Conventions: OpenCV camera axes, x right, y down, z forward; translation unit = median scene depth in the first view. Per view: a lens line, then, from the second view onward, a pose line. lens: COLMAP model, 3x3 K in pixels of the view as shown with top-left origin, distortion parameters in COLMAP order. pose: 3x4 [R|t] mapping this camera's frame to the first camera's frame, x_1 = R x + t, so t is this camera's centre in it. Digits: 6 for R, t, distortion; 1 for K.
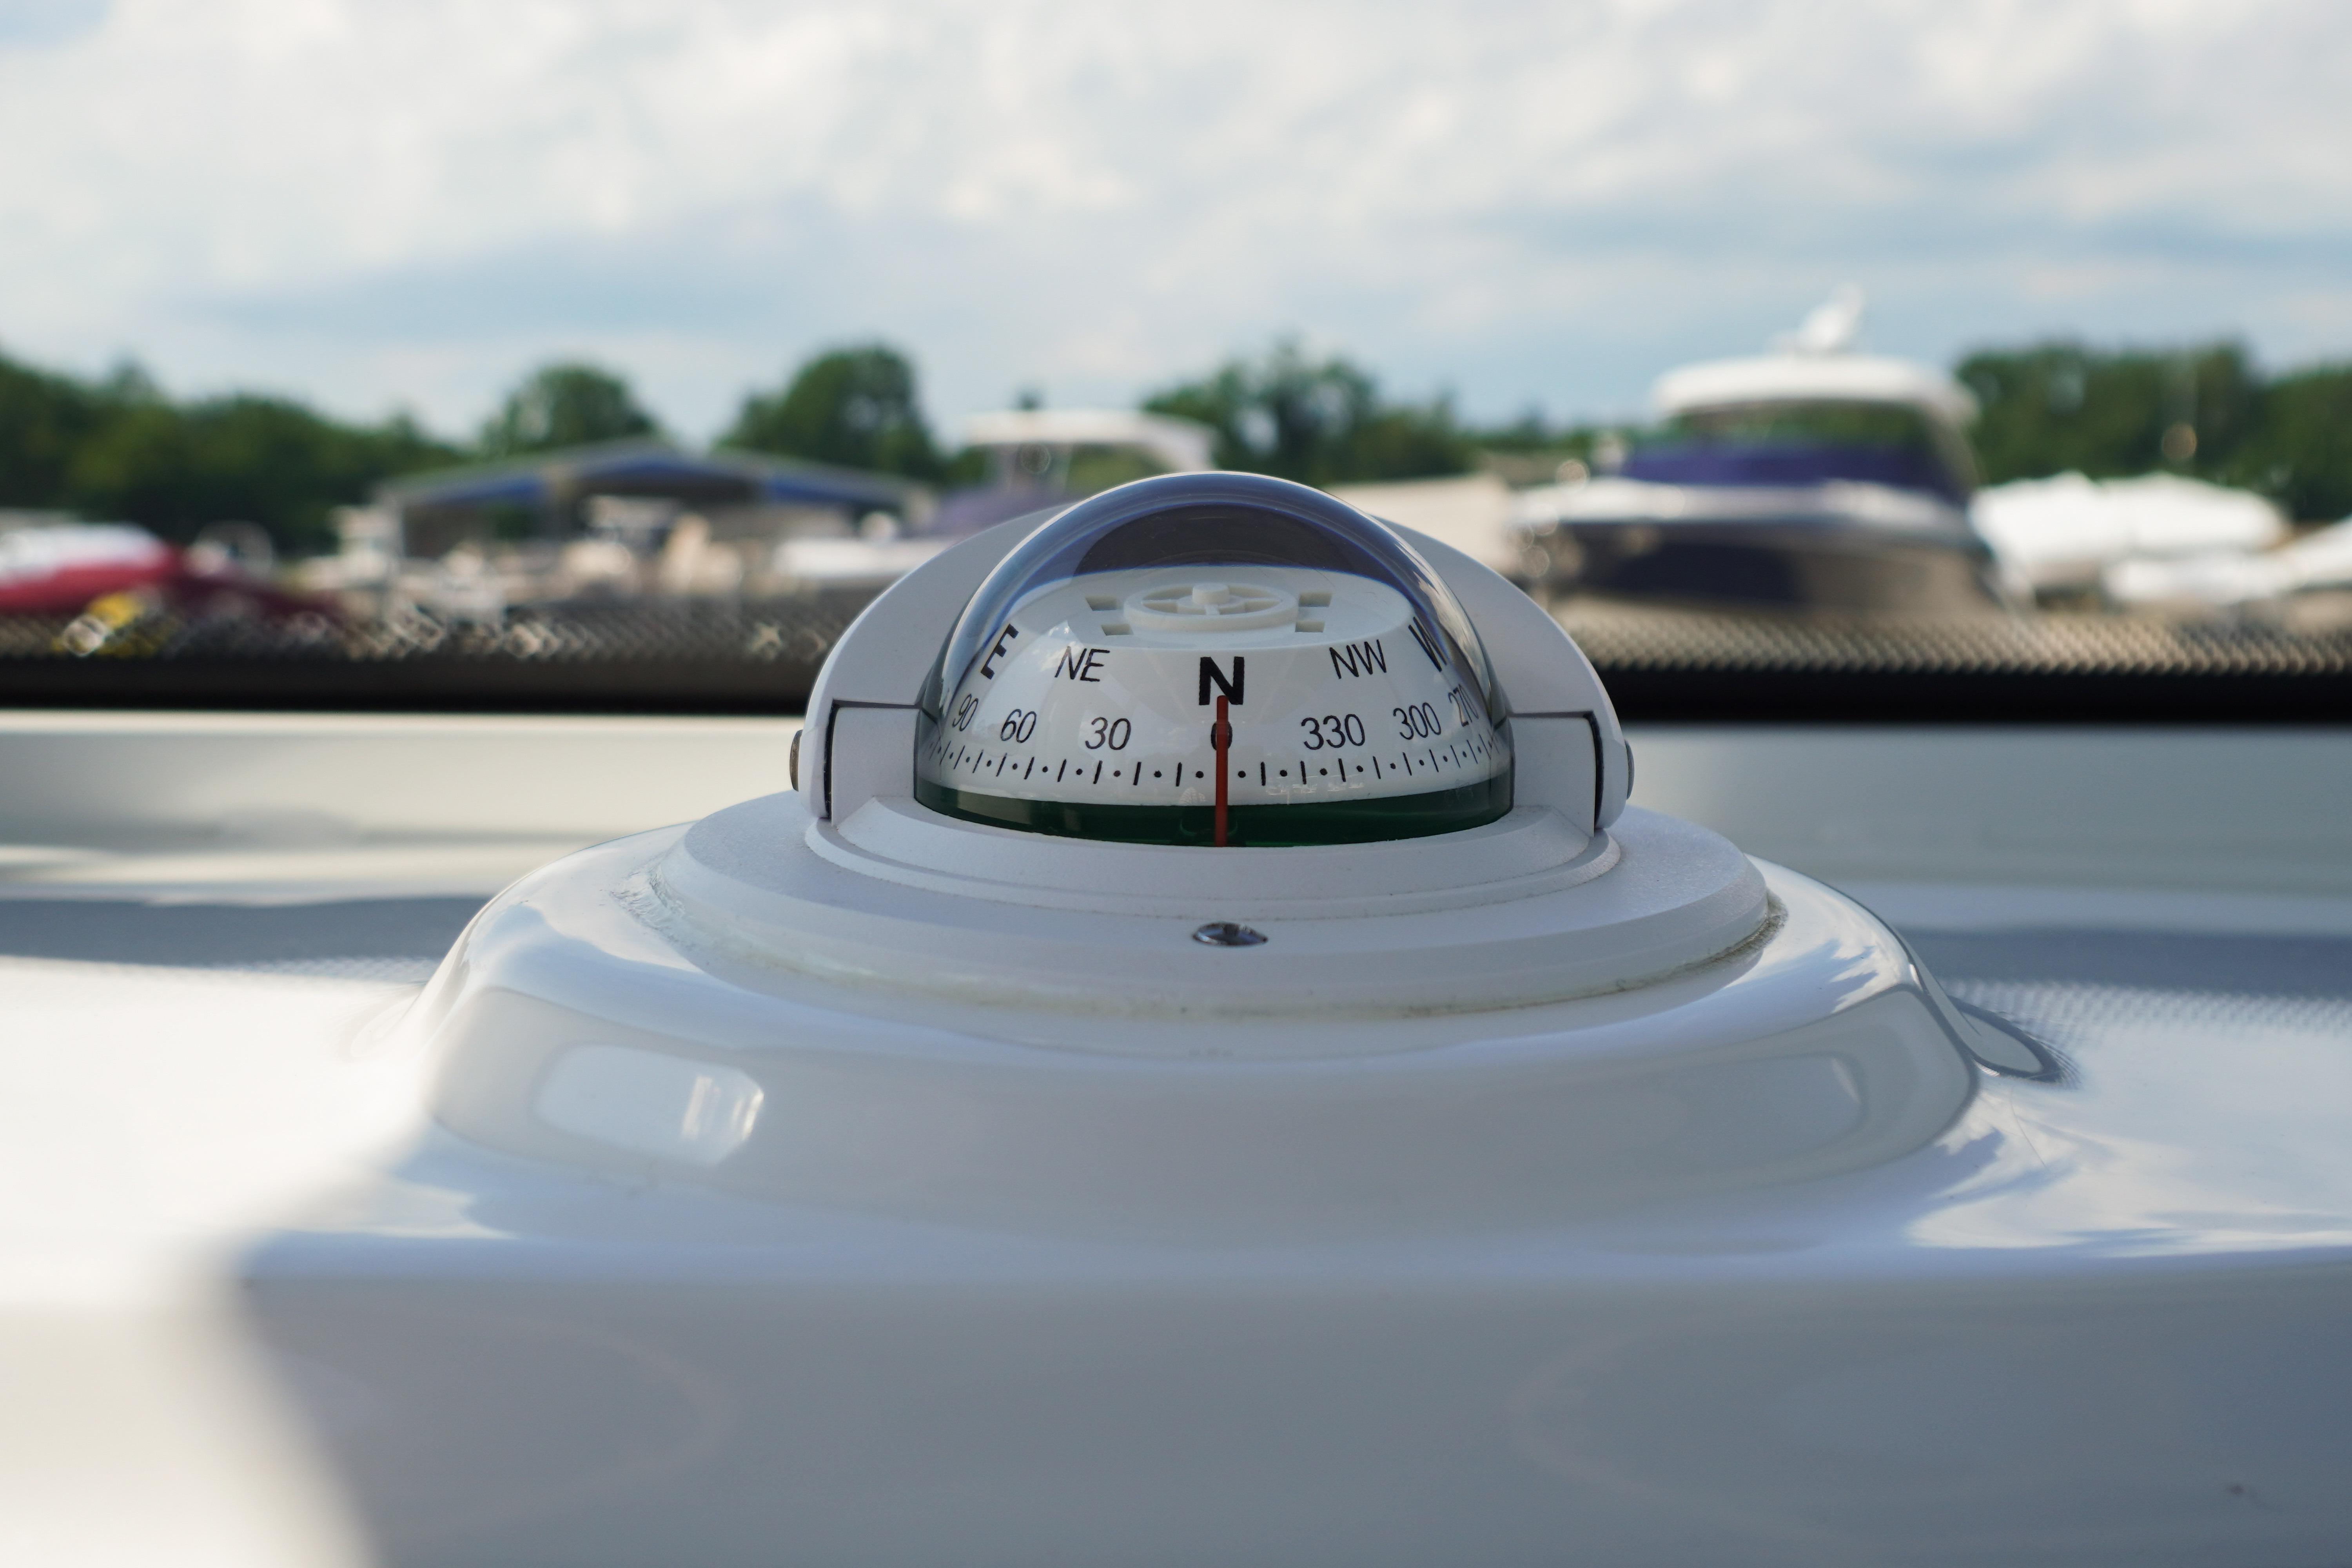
lens RADIAL K [[1786.9, 0, 1176.0], [0, 1786.9, 784.0], [0, 0, 1]] dist [0.011842, 0.007224]
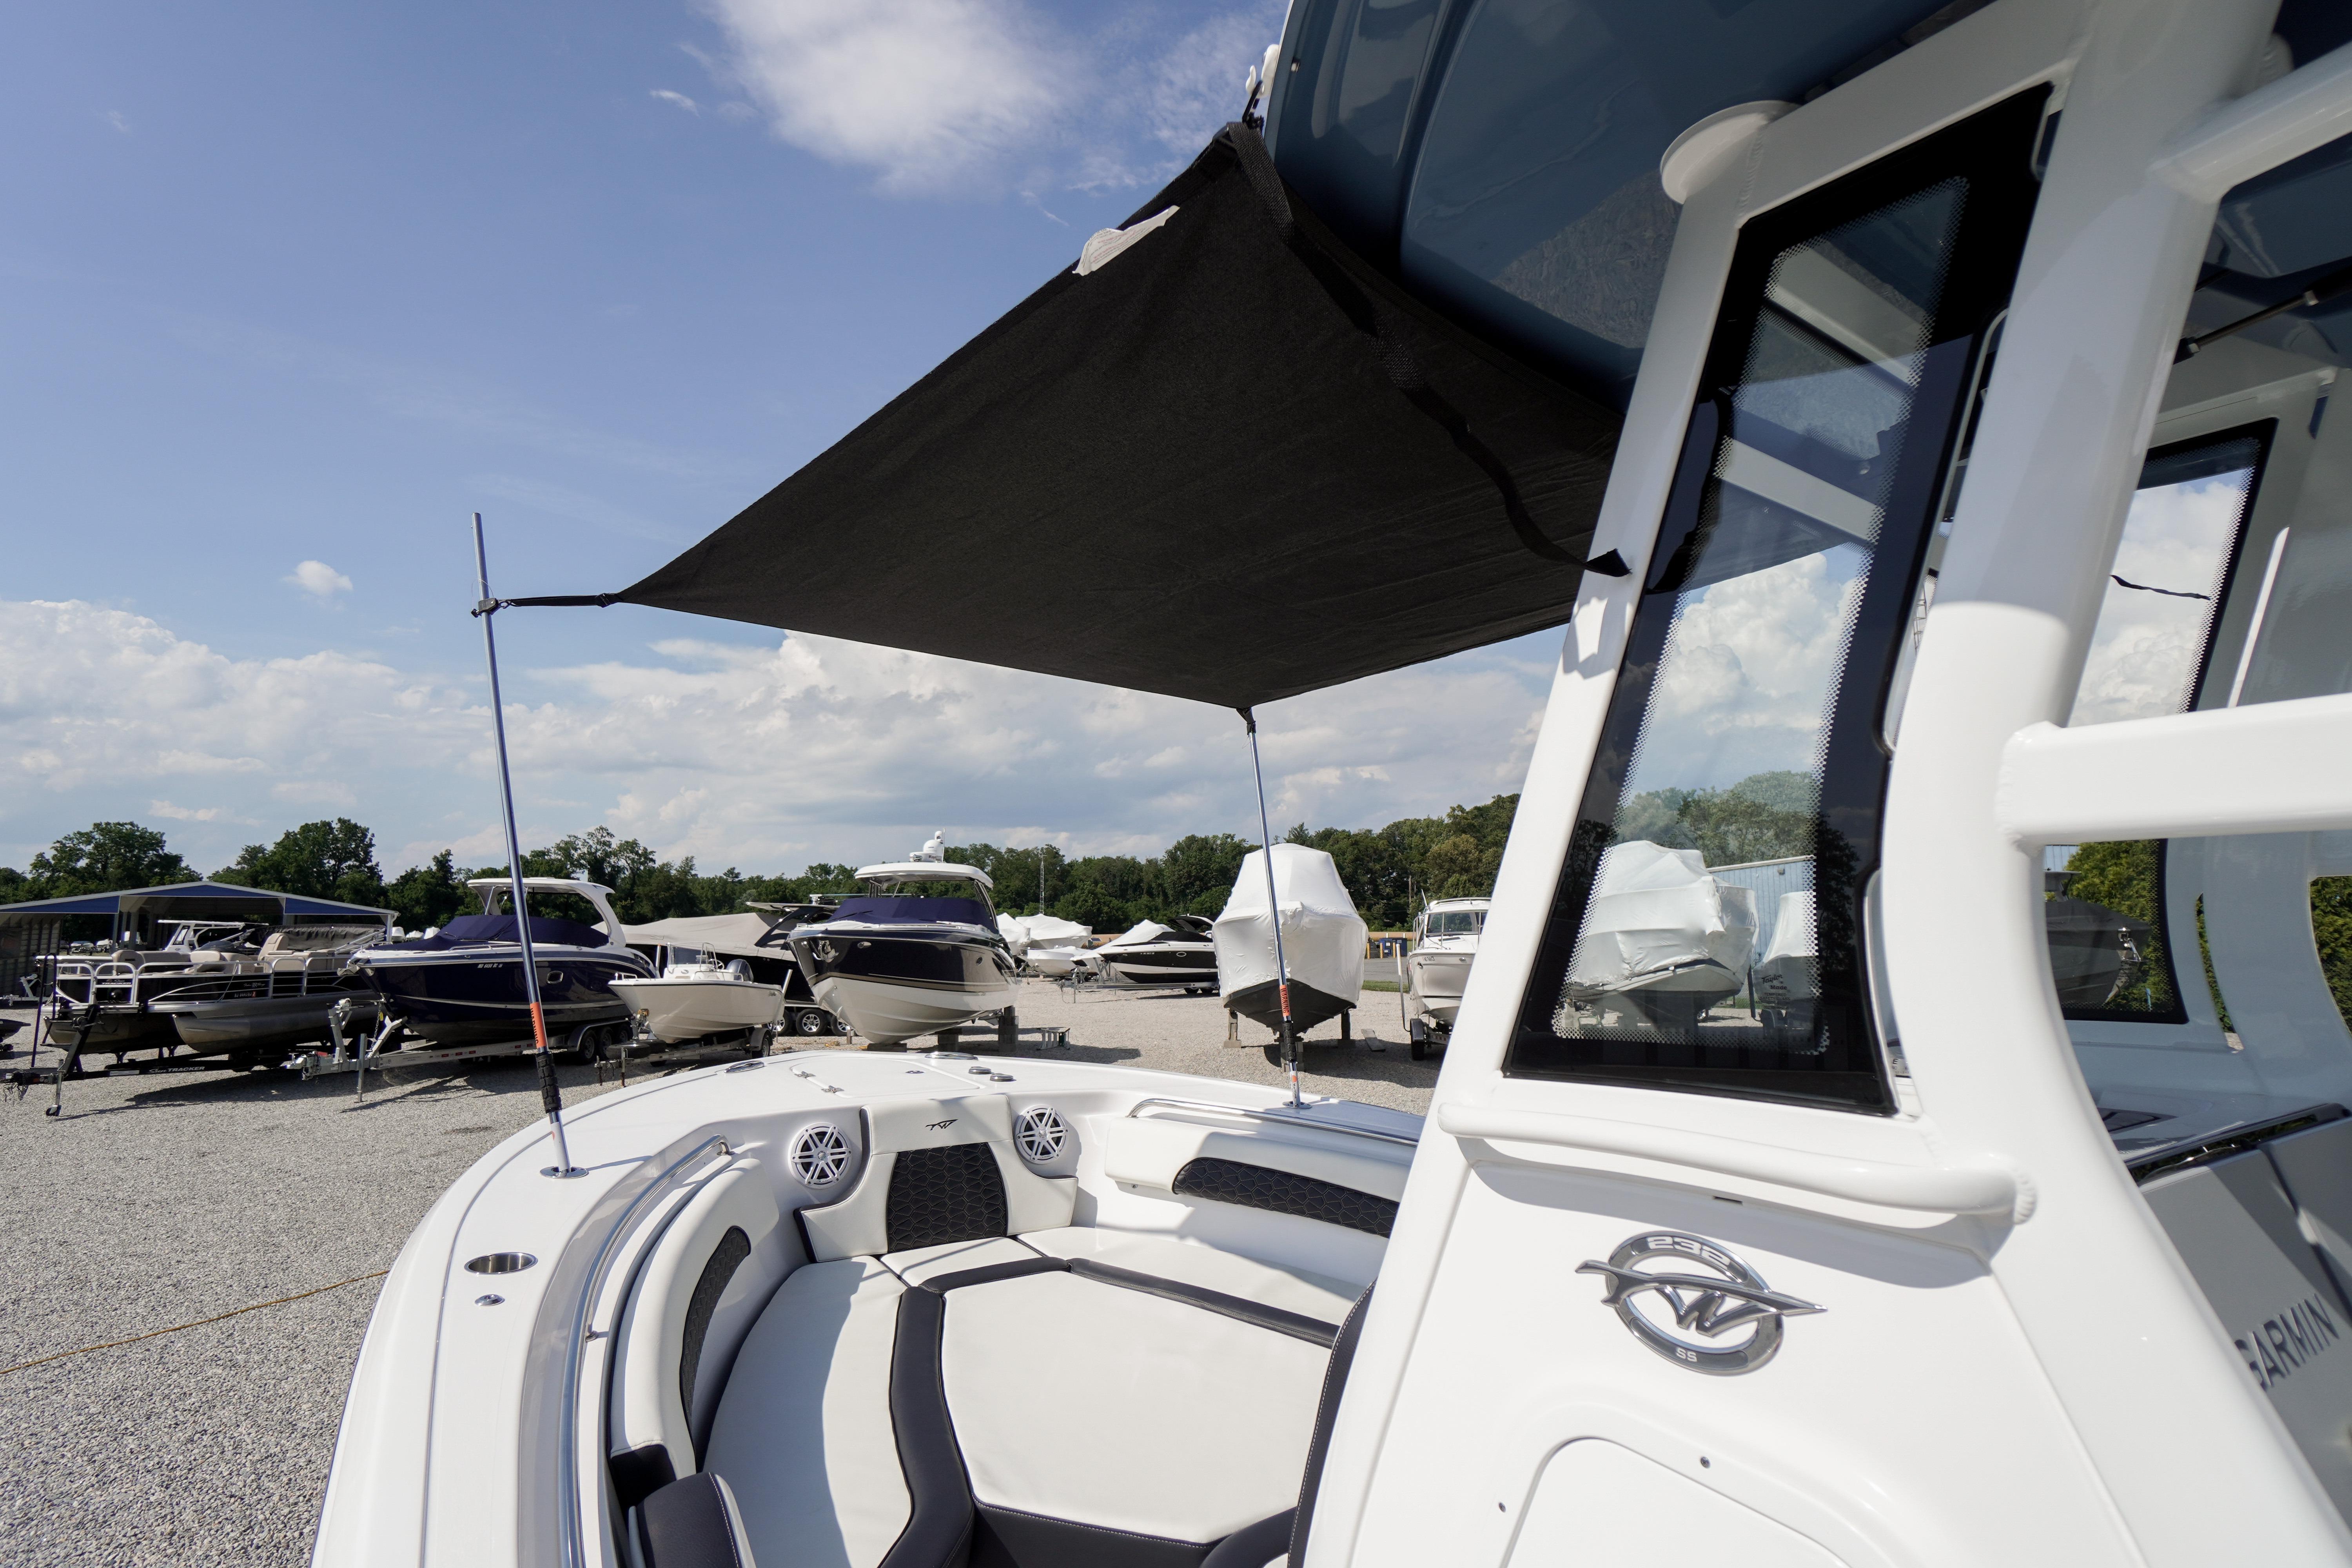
lens RADIAL K [[1112.2, 0, 1176.0], [0, 1112.2, 784.0], [0, 0, 1]] dist [-0.000491, 0.000072]
pose [[0.806985, 0.078355, 0.585350, -0.157872], [0.086541, 0.964770, -0.248453, 0.036490], [-0.584196, 0.251154, 0.771775, -0.223179]]
